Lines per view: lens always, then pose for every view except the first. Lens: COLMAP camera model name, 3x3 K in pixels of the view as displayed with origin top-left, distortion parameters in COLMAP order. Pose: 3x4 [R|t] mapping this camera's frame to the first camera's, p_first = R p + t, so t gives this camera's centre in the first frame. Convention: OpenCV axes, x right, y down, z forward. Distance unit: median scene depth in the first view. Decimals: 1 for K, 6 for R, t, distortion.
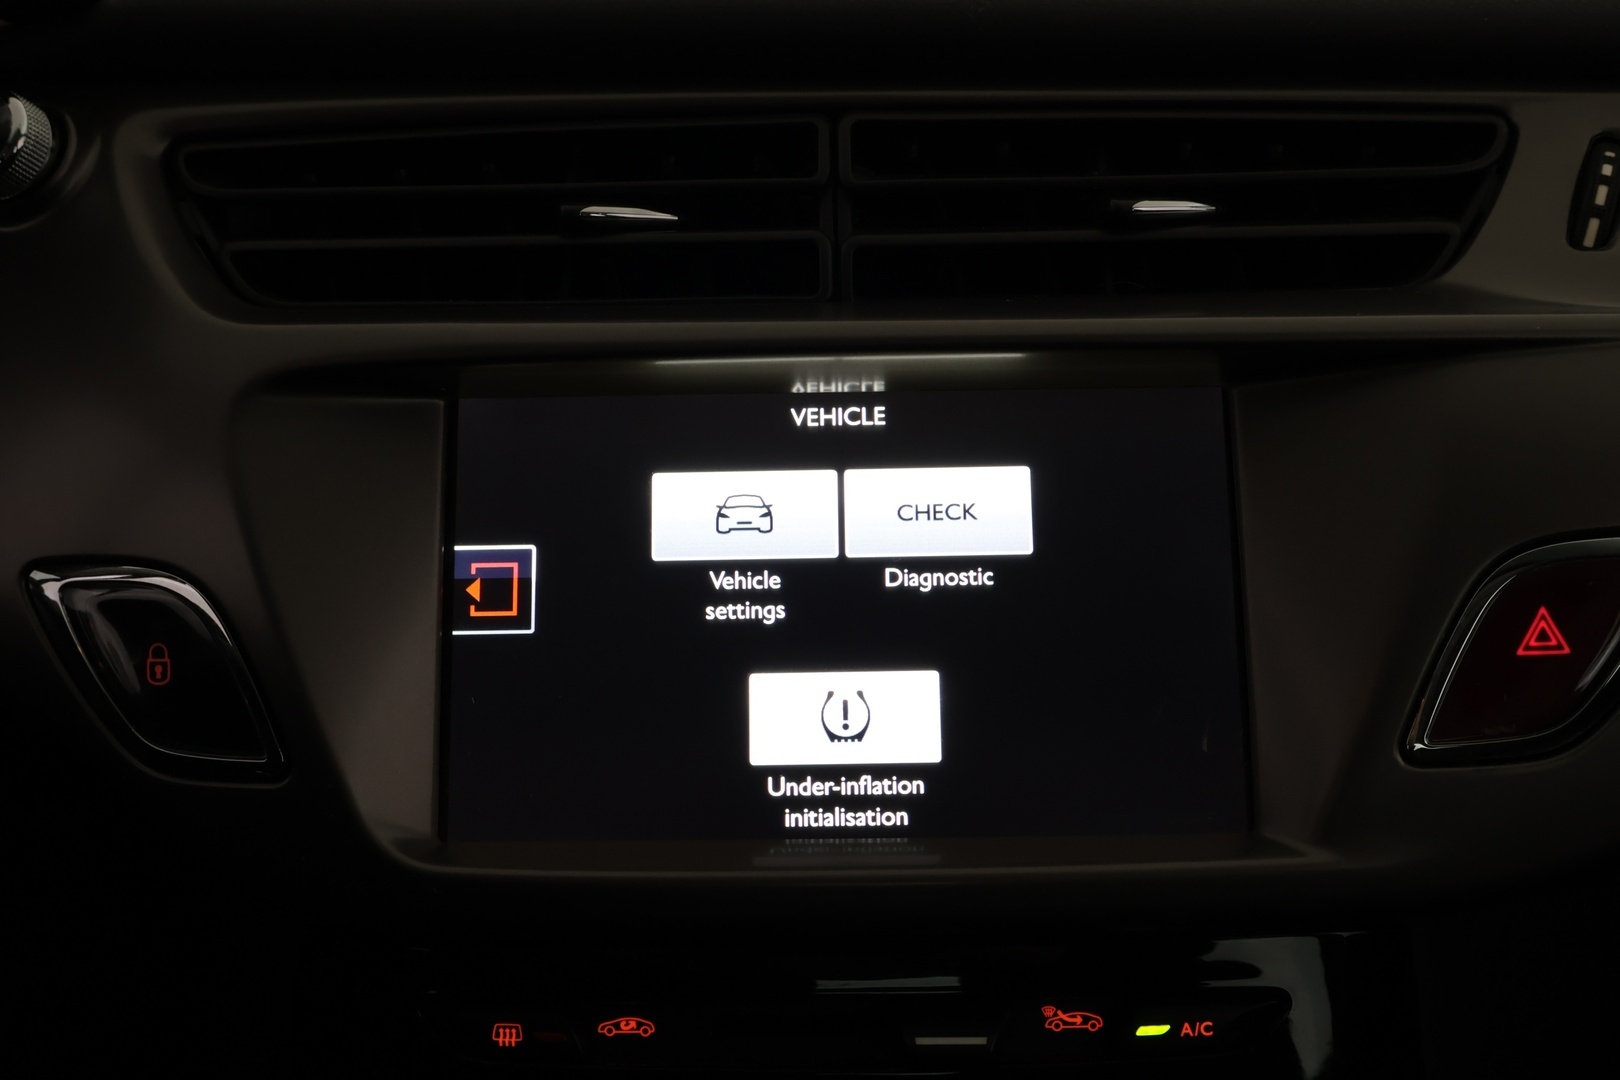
lens RADIAL K [[1949.1, 0, 810.0], [0, 1949.1, 540.0], [0, 0, 1]] dist [-0.009217, 0.036312]
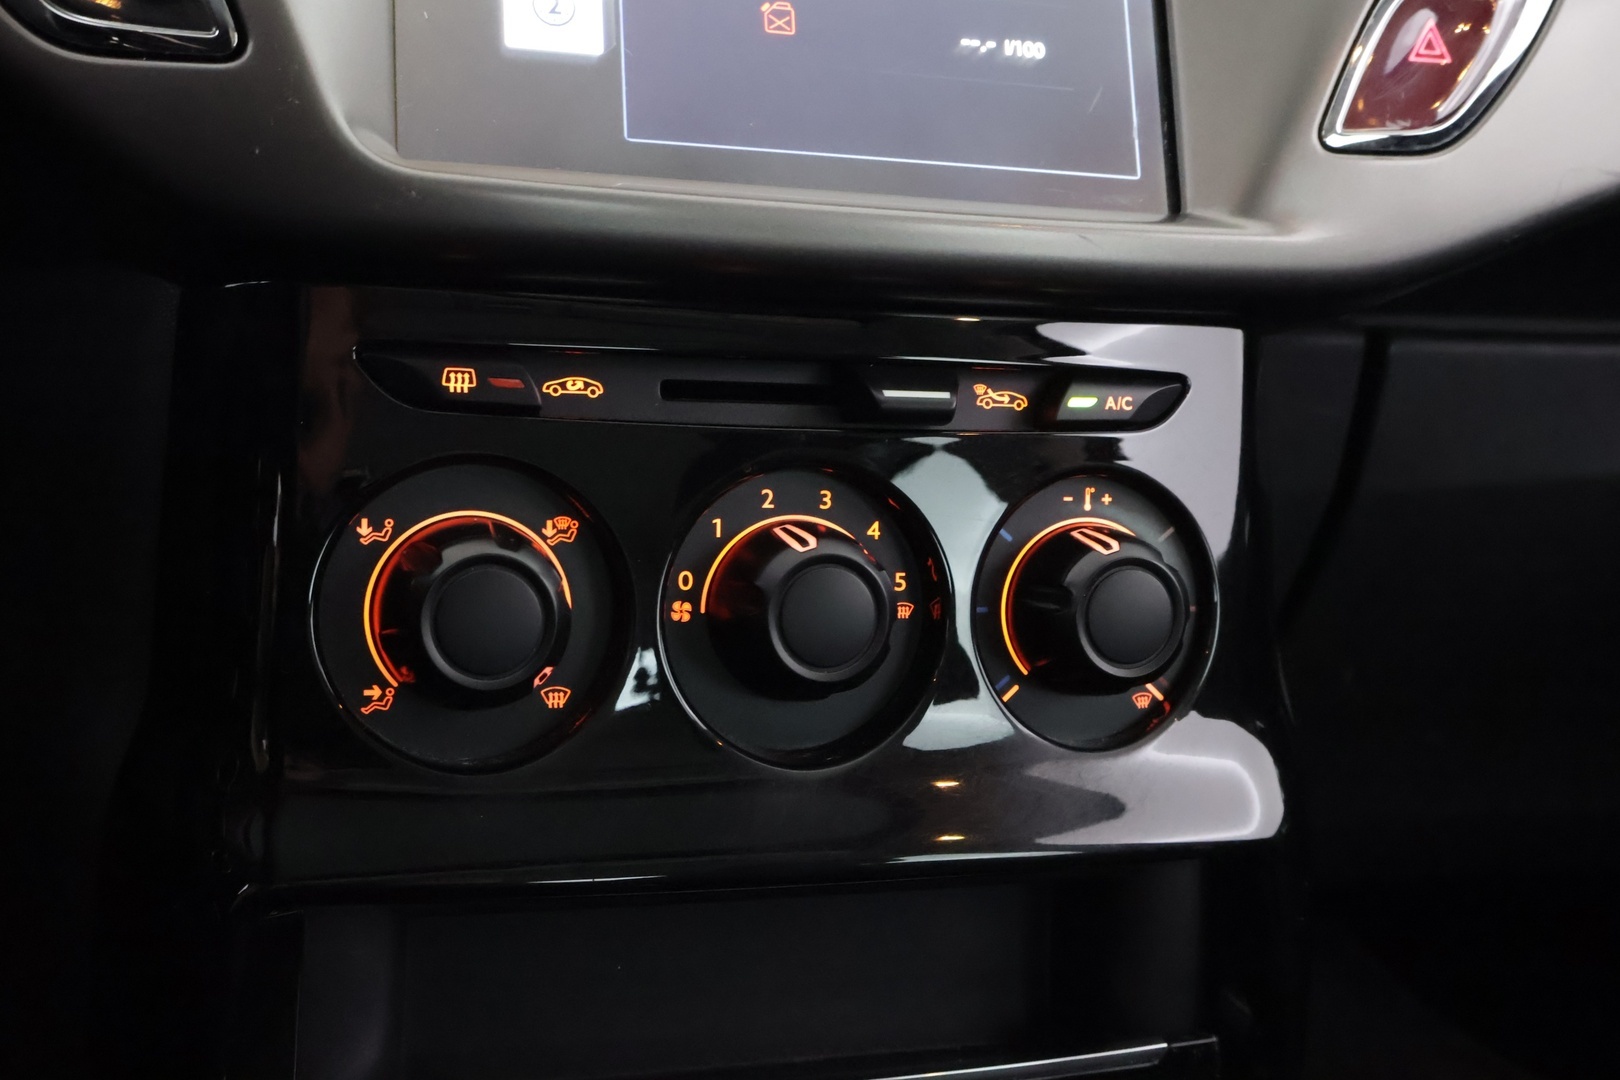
lens RADIAL K [[1949.1, 0, 810.0], [0, 1949.1, 540.0], [0, 0, 1]] dist [-0.009217, 0.036312]
pose [[0.931756, 0.020941, 0.362482, -0.331858], [-0.039545, 0.998250, 0.043978, 0.281000], [-0.360926, -0.055311, 0.930953, 0.075506]]
